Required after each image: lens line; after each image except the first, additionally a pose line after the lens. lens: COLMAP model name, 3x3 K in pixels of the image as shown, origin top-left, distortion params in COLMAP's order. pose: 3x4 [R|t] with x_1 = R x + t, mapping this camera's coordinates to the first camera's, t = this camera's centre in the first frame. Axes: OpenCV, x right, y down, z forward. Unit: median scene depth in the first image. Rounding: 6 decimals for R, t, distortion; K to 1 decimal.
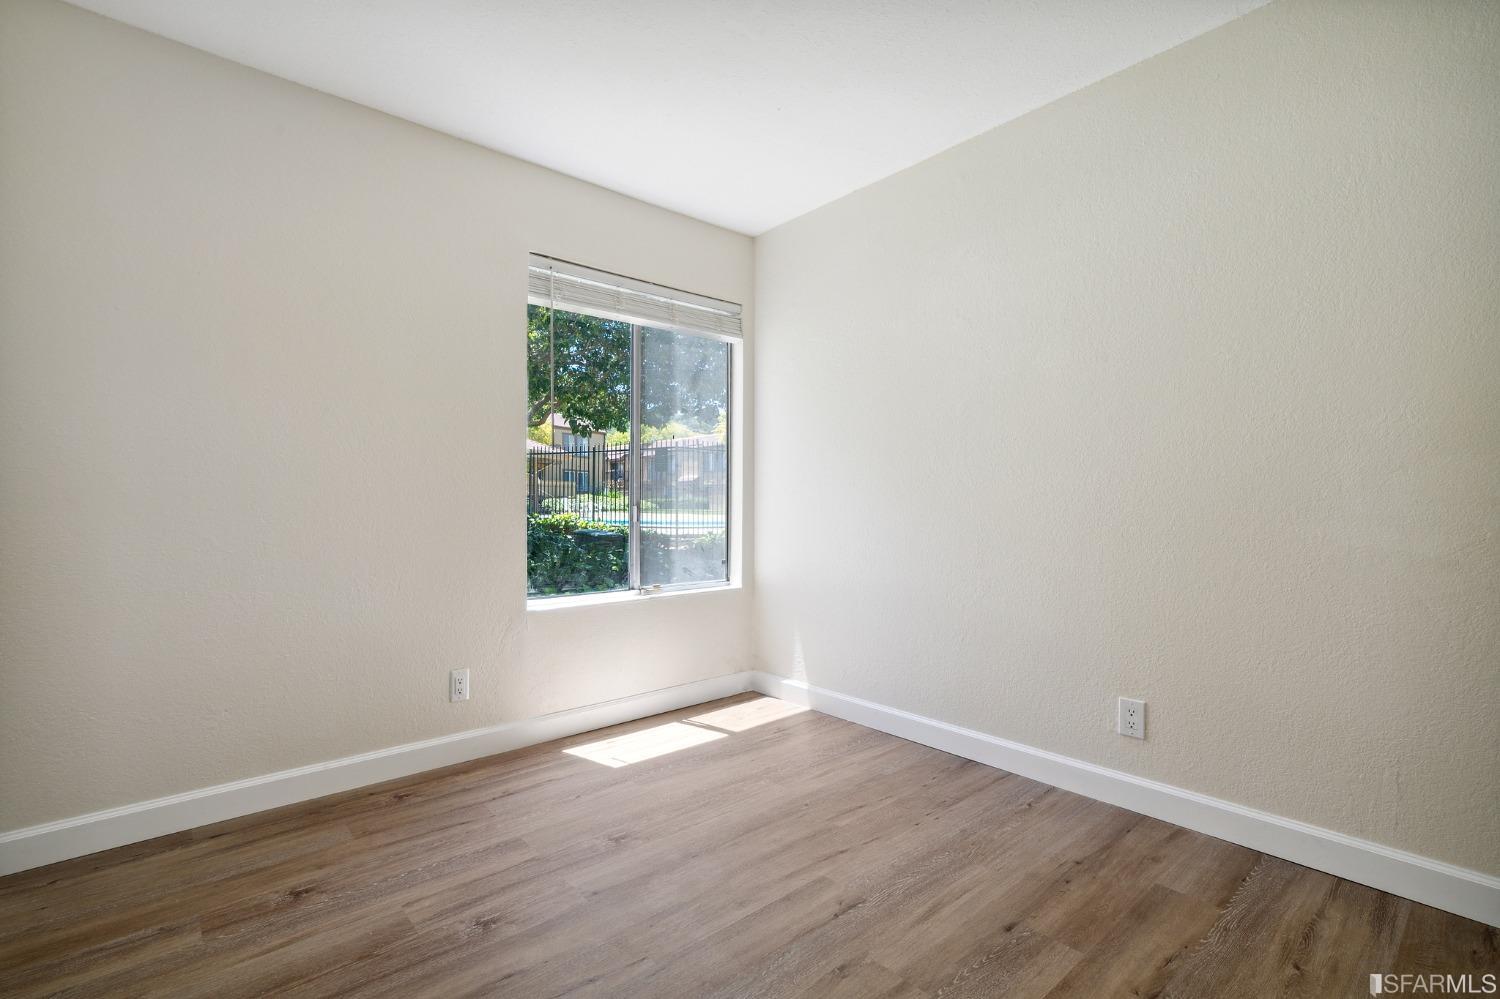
lens RADIAL K [[664.6, 0, 734.2], [0, 664.6, 497.5], [0, 0, 1]] dist [0.003953, 0.000174]
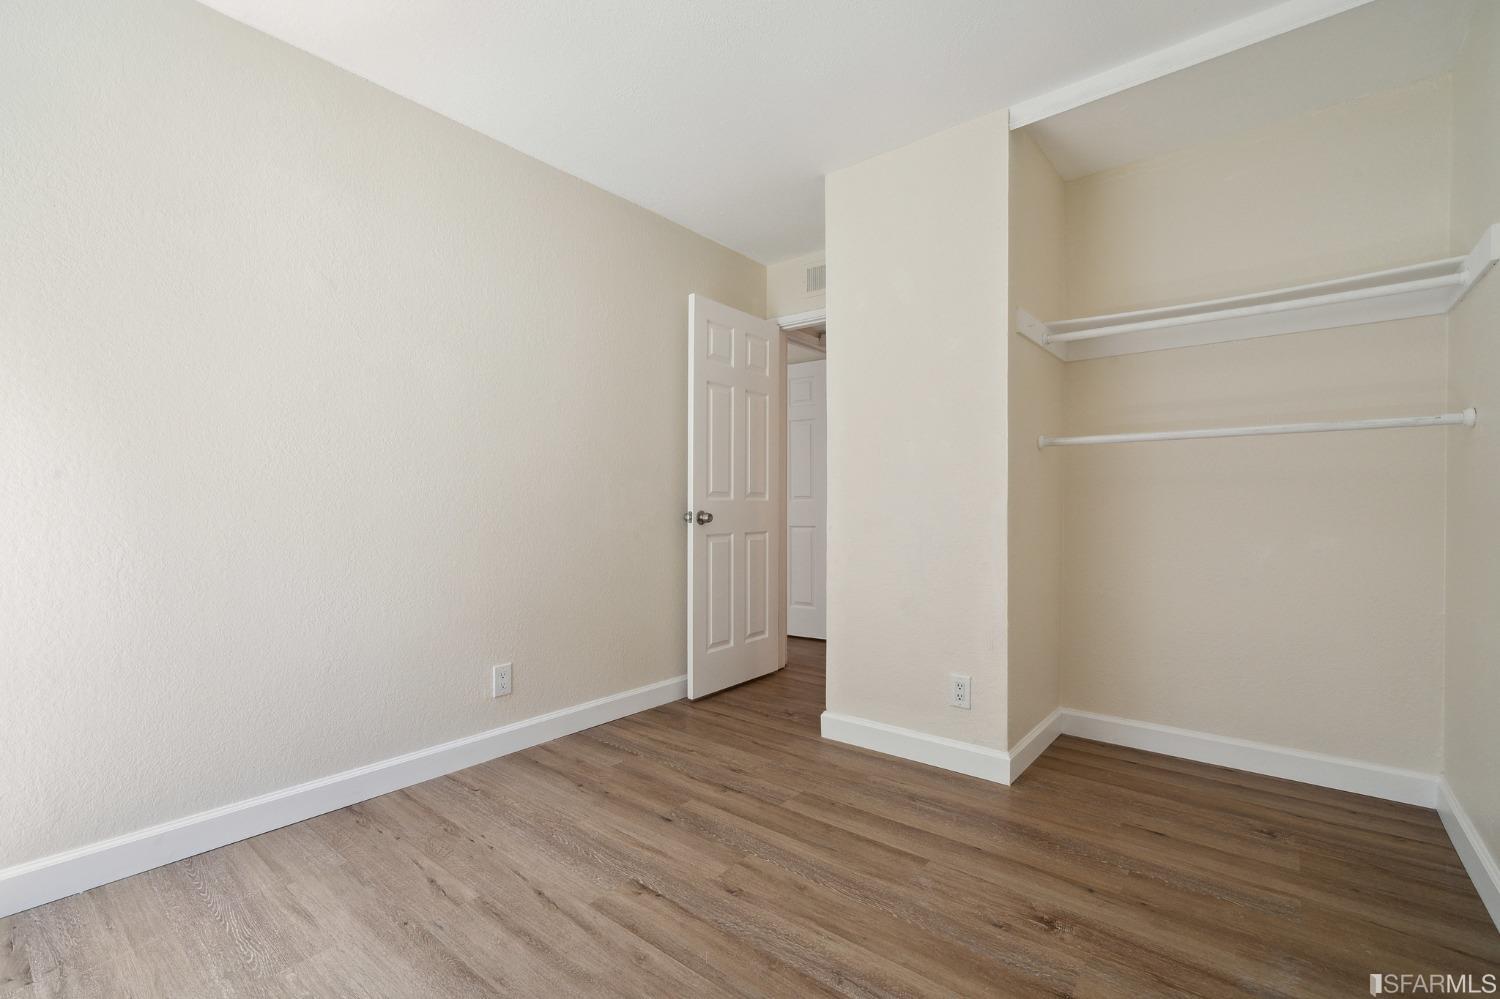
lens RADIAL K [[664.6, 0, 734.5], [0, 664.6, 505.1], [0, 0, 1]] dist [0.003953, 0.000174]
pose [[-0.164391, -0.000608, 0.986395, -0.757952], [-0.007866, 0.999969, -0.000694, 0.013190], [-0.986364, -0.007873, -0.164391, 0.896568]]
